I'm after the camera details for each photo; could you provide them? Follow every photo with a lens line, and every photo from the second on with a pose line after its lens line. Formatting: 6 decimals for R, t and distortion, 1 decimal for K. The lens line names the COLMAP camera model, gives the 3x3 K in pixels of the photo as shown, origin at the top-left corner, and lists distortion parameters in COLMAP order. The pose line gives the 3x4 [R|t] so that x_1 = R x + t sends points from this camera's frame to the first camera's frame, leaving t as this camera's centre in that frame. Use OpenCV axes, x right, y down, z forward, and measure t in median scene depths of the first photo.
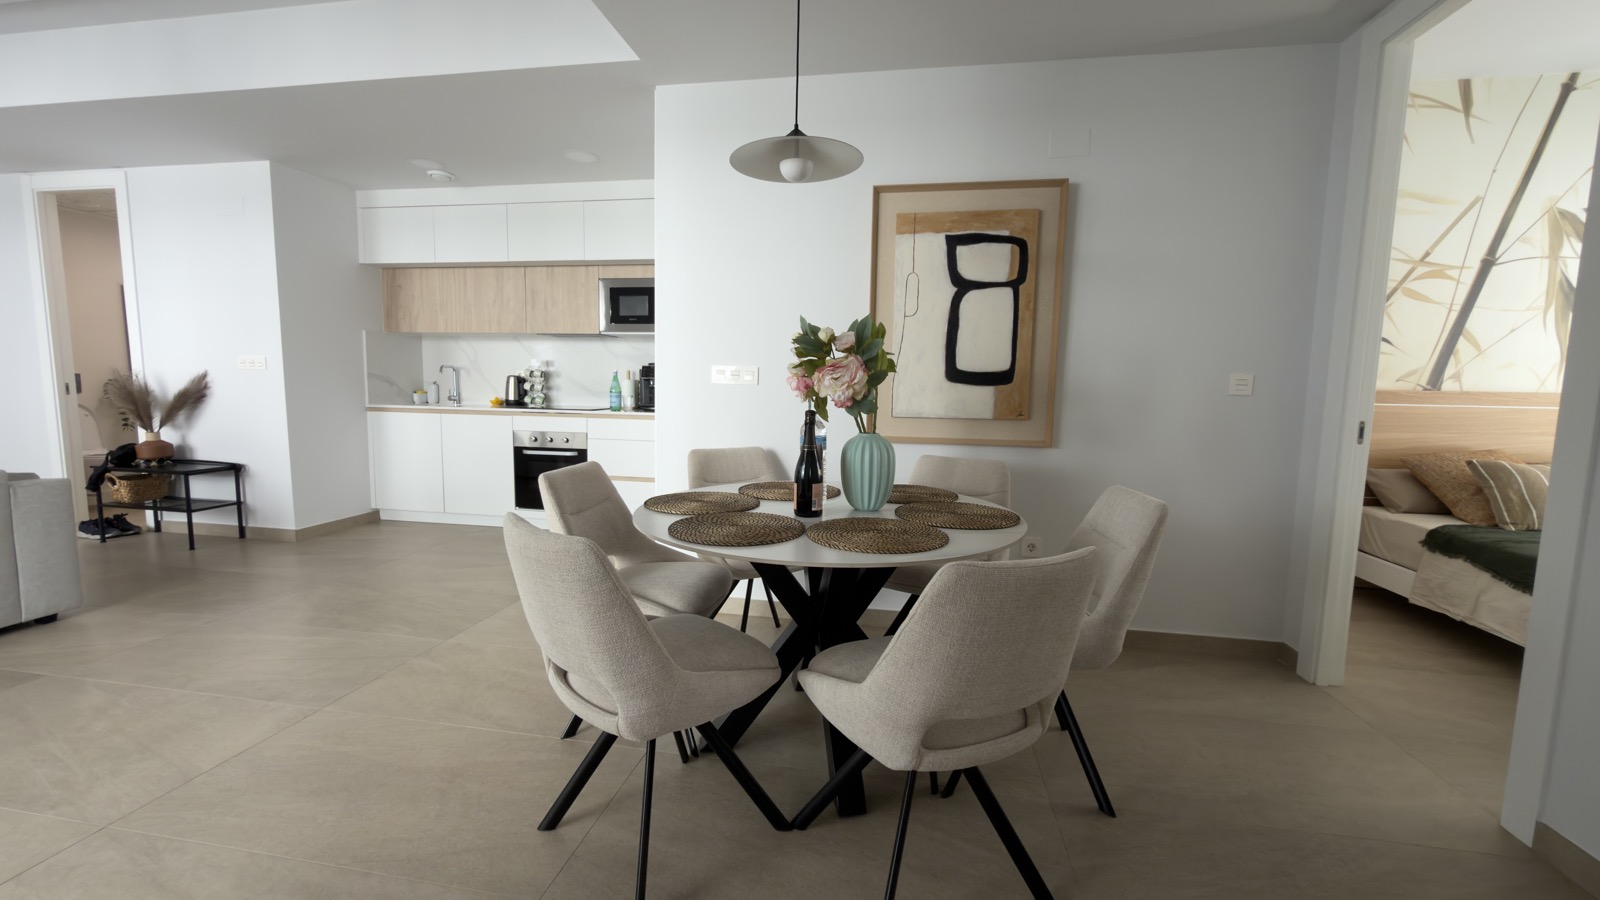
lens RADIAL K [[635.0, 0, 799.1], [0, 635.0, 451.8], [0, 0, 1]] dist [0.002058, -0.000776]
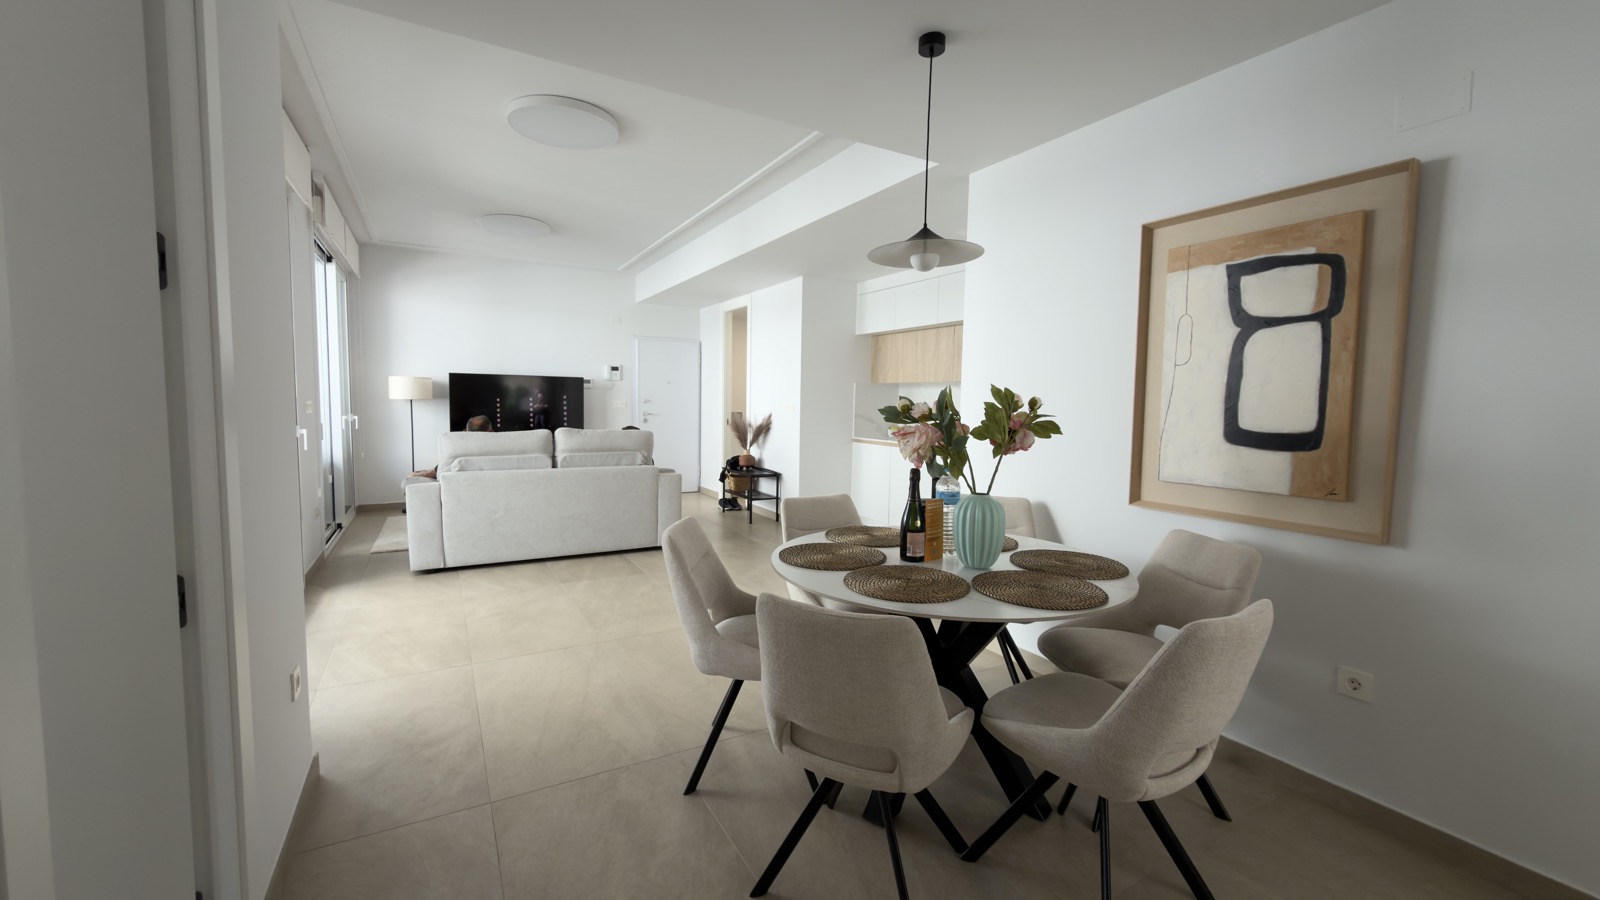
lens RADIAL K [[635.0, 0, 799.9], [0, 635.0, 452.2], [0, 0, 1]] dist [0.002058, -0.000776]
pose [[0.641301, 0.055471, -0.765281, 0.496120], [-0.089299, 0.996001, -0.002638, -0.047462], [0.762075, 0.070031, 0.643690, 0.065731]]
